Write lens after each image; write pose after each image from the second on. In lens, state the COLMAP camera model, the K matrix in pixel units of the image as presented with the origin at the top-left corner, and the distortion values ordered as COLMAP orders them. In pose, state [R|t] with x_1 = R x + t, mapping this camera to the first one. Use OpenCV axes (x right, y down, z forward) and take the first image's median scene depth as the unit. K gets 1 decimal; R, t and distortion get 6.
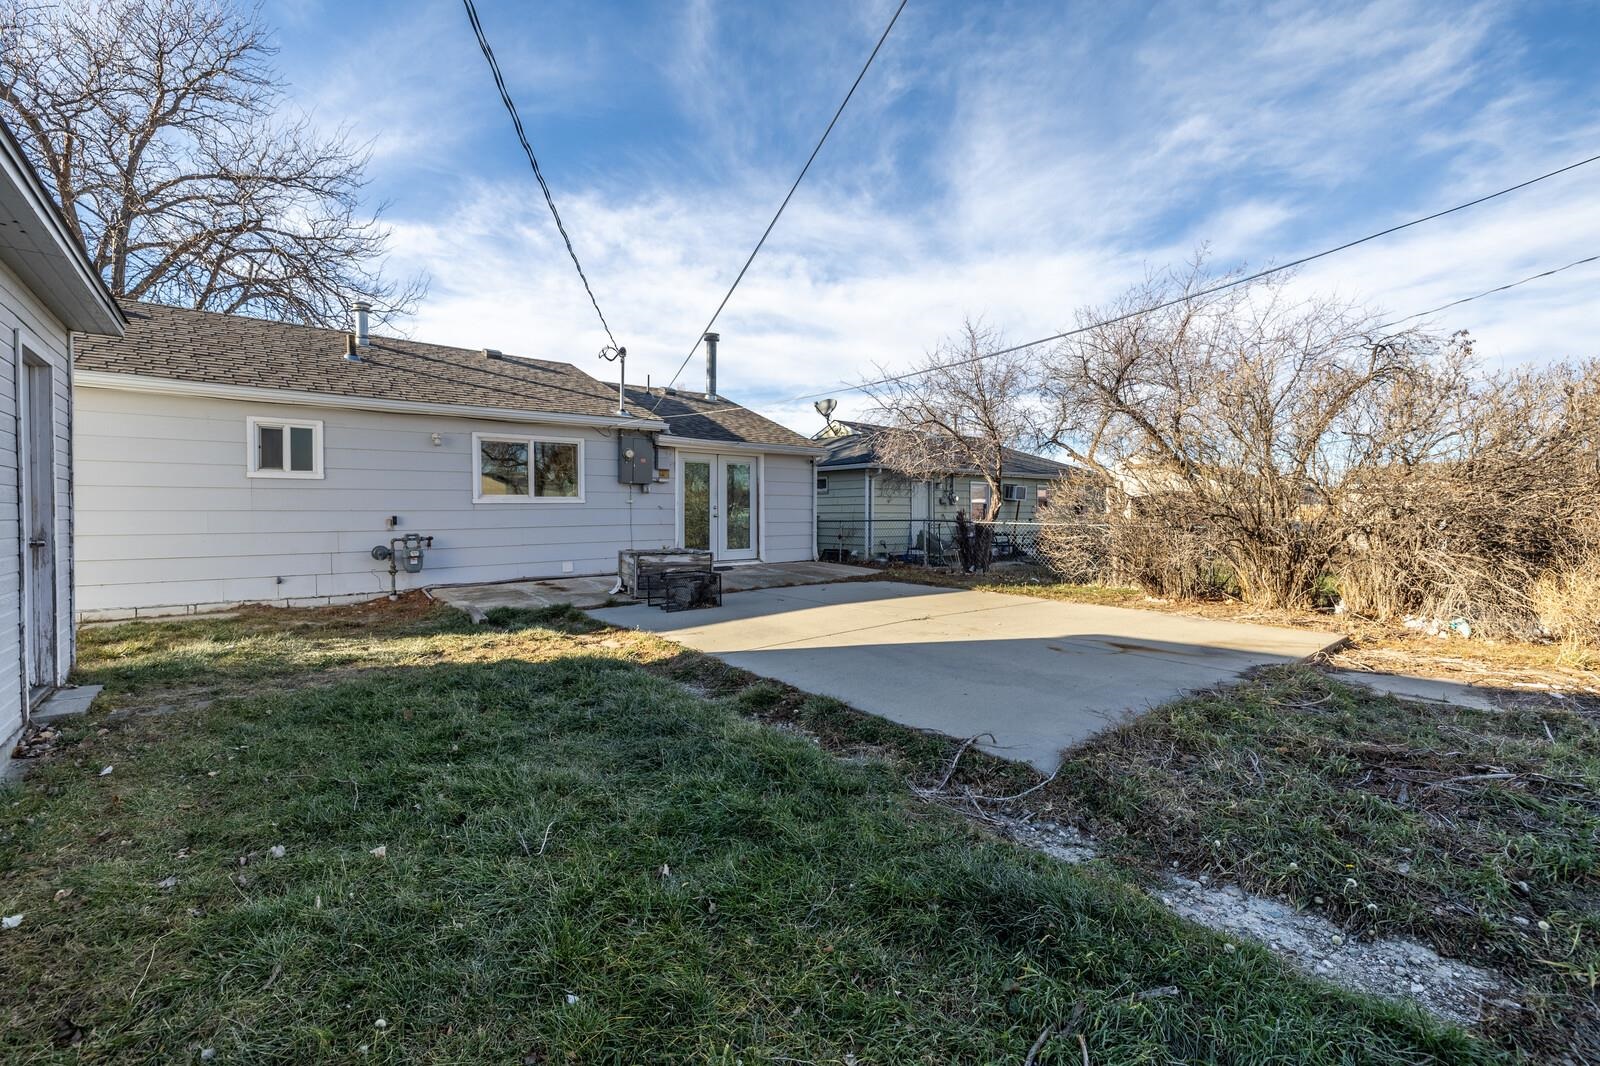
lens RADIAL K [[669.5, 0, 793.5], [0, 669.5, 521.0], [0, 0, 1]] dist [0.002512, 0.000028]
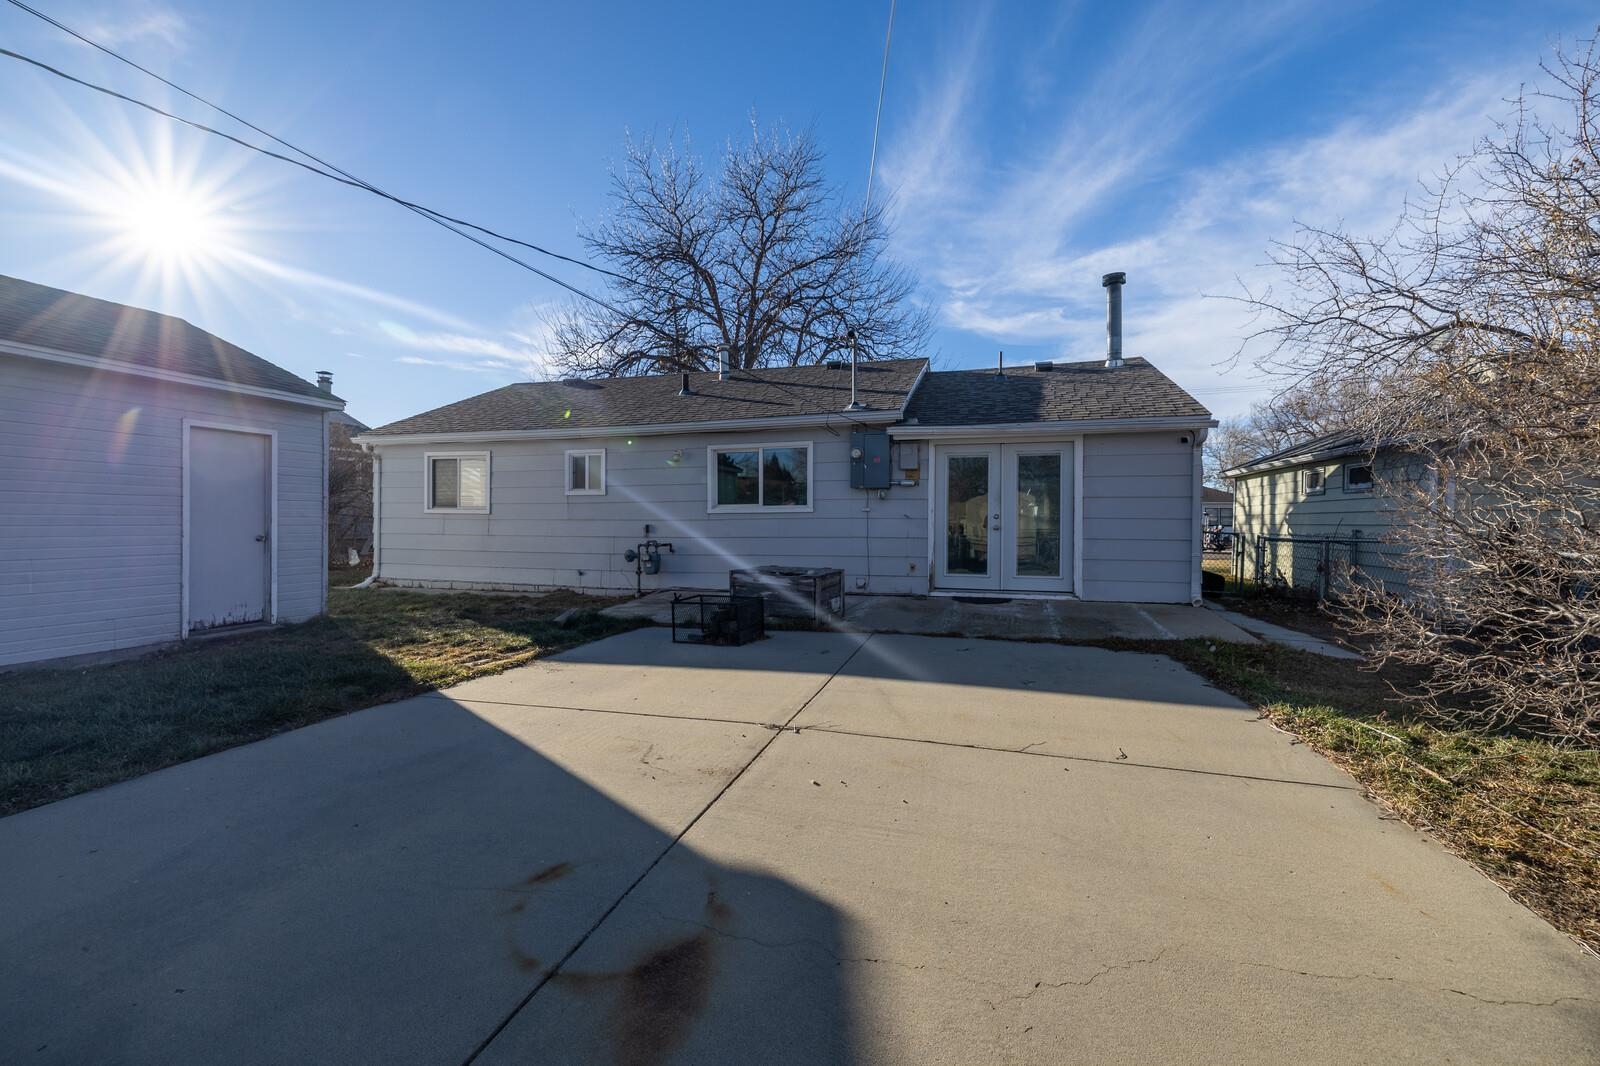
lens RADIAL K [[669.5, 0, 796.2], [0, 669.5, 531.1], [0, 0, 1]] dist [0.002512, 0.000028]
pose [[0.559123, 0.015177, -0.828946, 0.297445], [-0.014519, 0.999858, 0.008513, -0.005686], [0.828958, 0.007276, 0.559264, 0.327056]]
